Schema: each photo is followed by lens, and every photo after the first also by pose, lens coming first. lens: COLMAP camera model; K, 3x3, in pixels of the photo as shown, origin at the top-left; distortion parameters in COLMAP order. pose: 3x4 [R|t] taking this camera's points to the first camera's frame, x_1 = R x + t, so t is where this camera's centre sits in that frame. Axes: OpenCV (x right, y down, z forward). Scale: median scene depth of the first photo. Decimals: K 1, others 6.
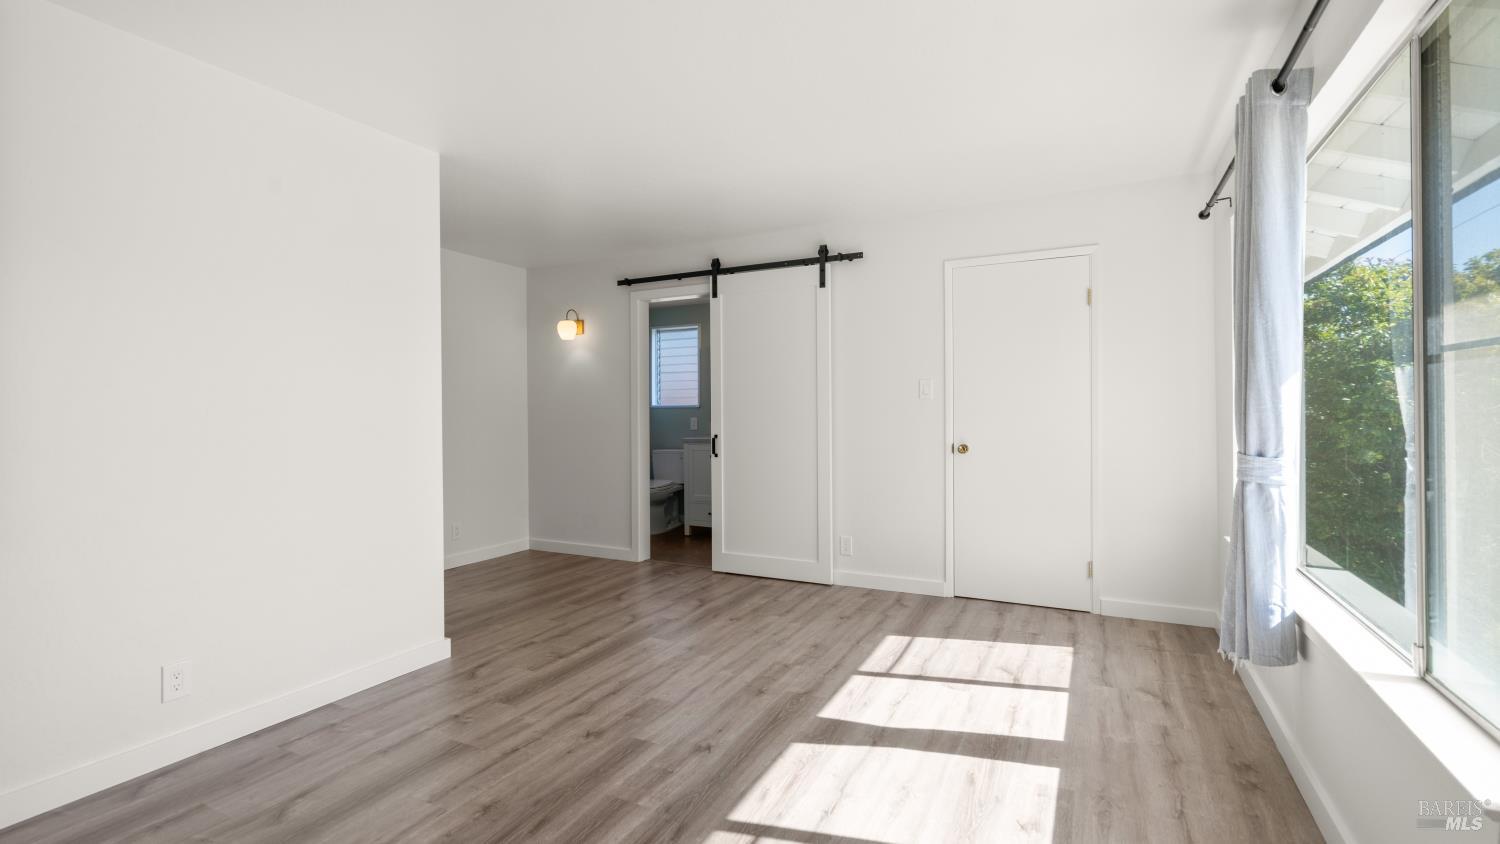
lens RADIAL K [[692.1, 0, 750.0], [0, 692.1, 422.0], [0, 0, 1]] dist [-0.055744, 0.019670]
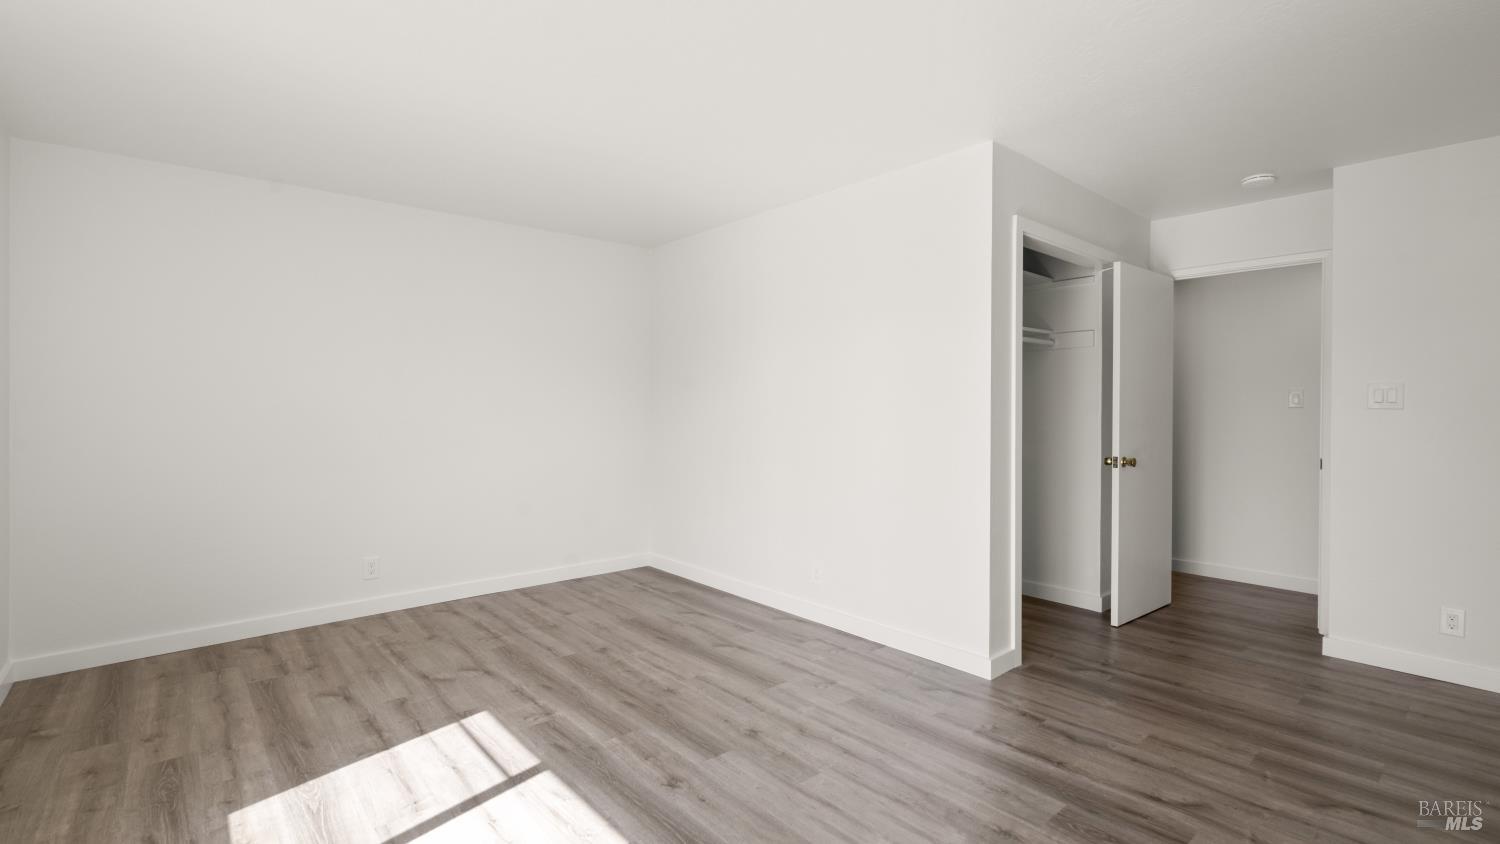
lens RADIAL K [[666.0, 0, 743.4], [0, 666.0, 419.1], [0, 0, 1]] dist [-0.000640, 0.000054]
pose [[-0.391255, 0.022198, -0.920014, 0.691916], [-0.014461, 0.999437, 0.030264, -0.045524], [0.920169, 0.025145, -0.390714, 1.375902]]
